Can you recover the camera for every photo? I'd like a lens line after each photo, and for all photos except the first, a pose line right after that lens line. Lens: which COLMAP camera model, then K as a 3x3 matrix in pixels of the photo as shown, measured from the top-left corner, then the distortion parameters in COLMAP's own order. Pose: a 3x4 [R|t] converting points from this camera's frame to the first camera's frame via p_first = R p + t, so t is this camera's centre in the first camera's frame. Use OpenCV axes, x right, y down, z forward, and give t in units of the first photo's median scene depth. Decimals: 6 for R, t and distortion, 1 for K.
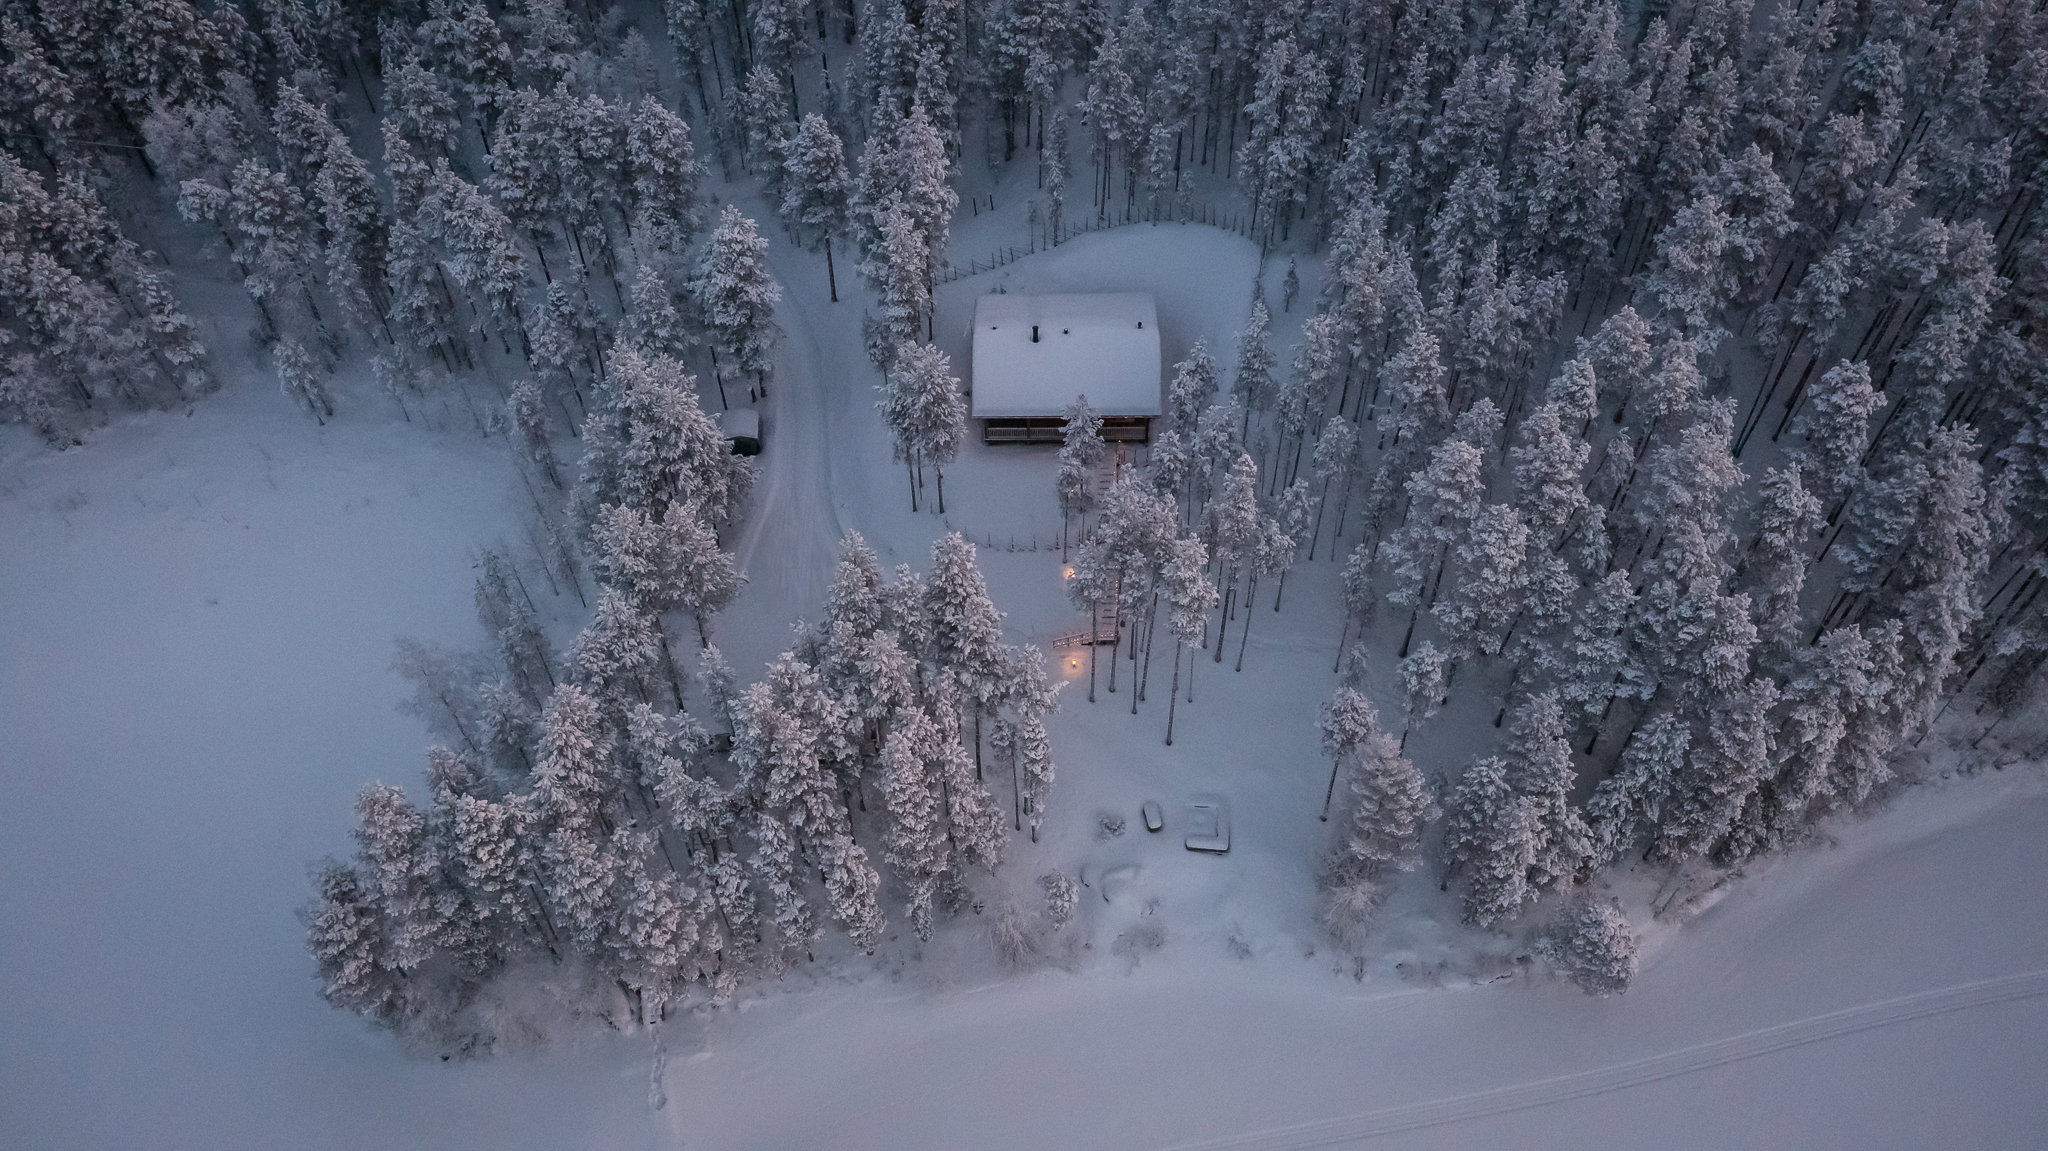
lens RADIAL K [[1634.5, 0, 1020.4], [0, 1634.5, 553.3], [0, 0, 1]] dist [0.000078, 0.009626]
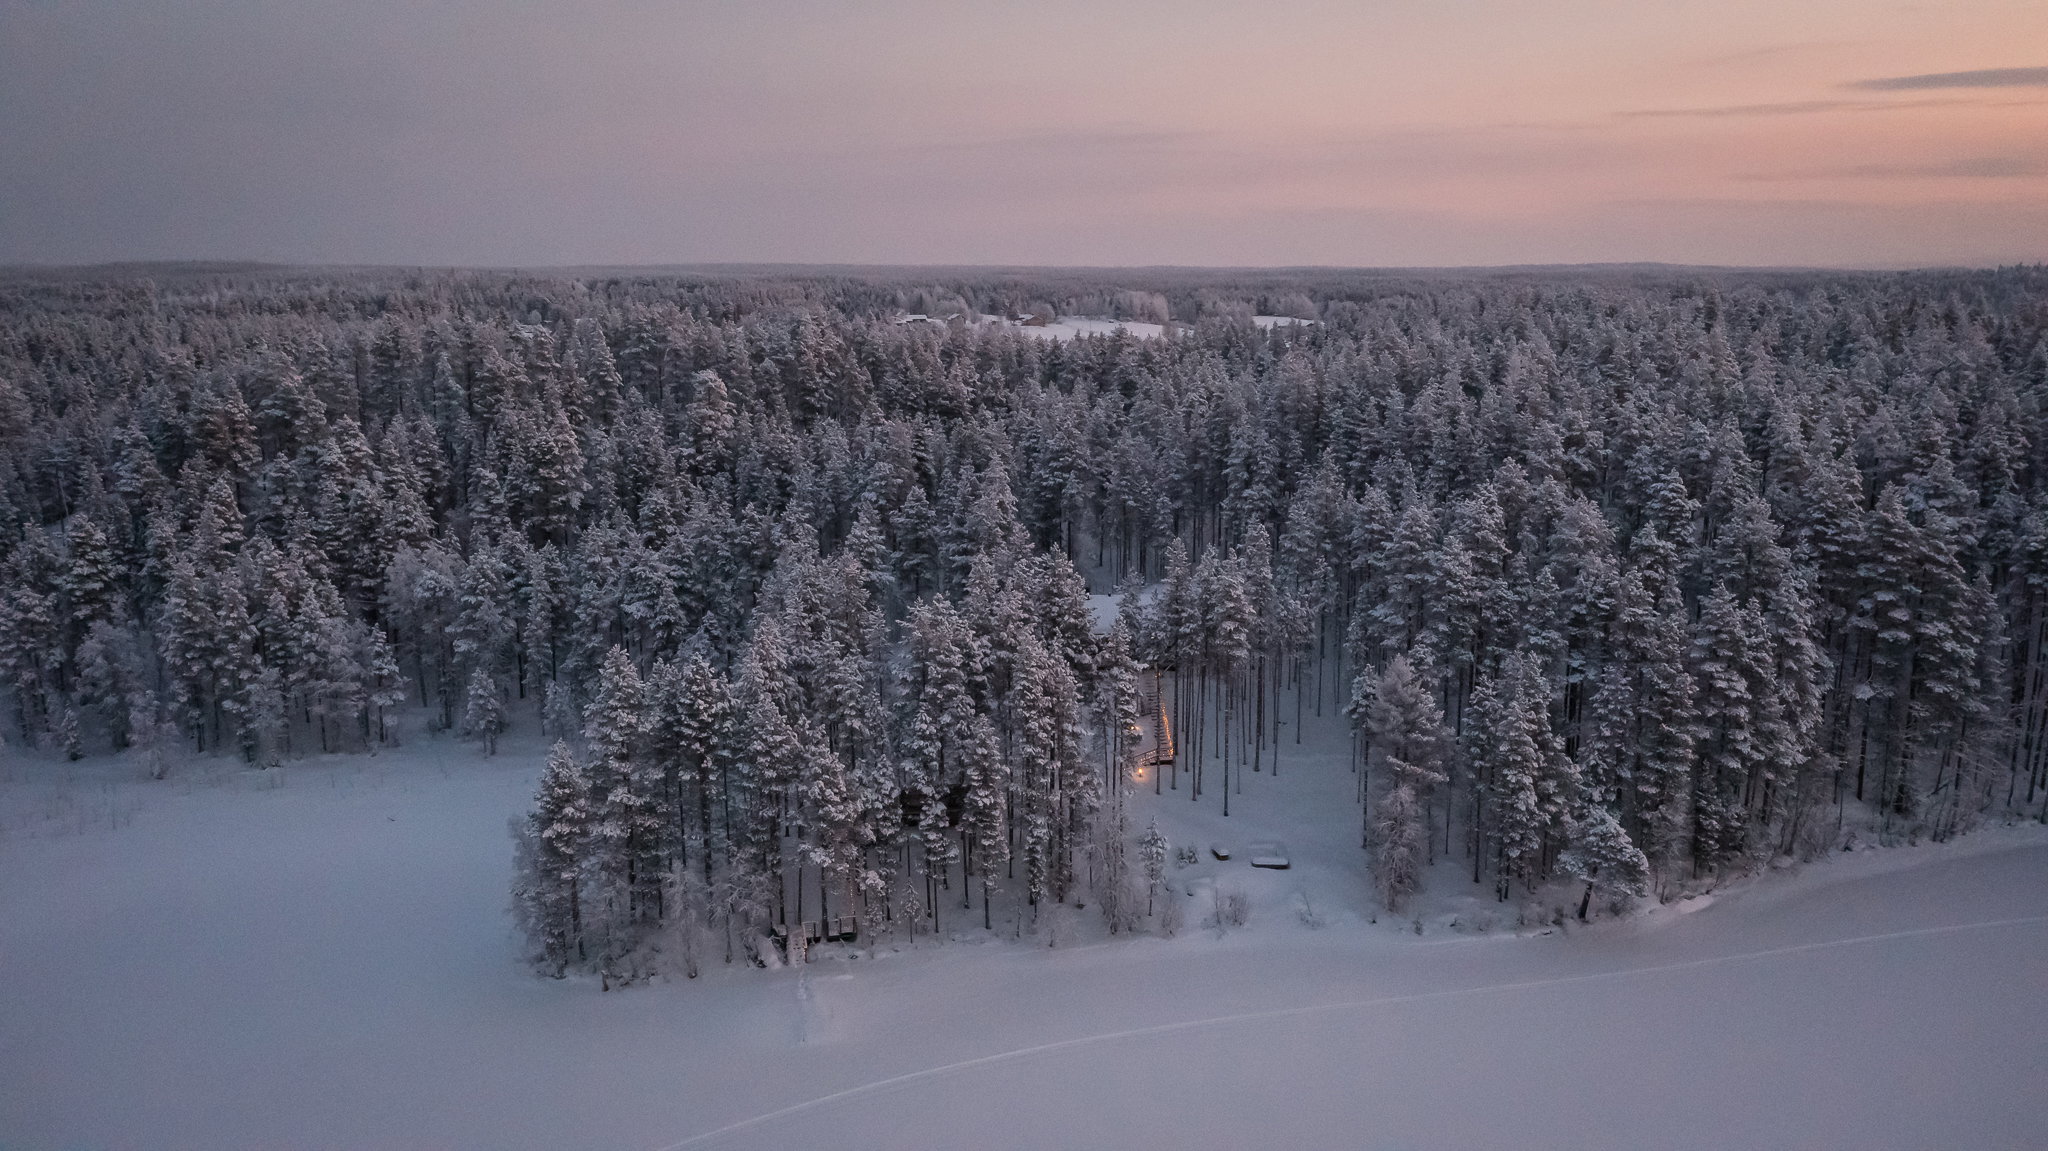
lens RADIAL K [[1634.5, 0, 1020.4], [0, 1634.5, 553.3], [0, 0, 1]] dist [0.000078, 0.009626]
pose [[0.998402, -0.002198, 0.056462, -0.131982], [0.038971, 0.750326, -0.659919, 0.788677], [-0.040914, 0.661065, 0.749213, -0.015755]]
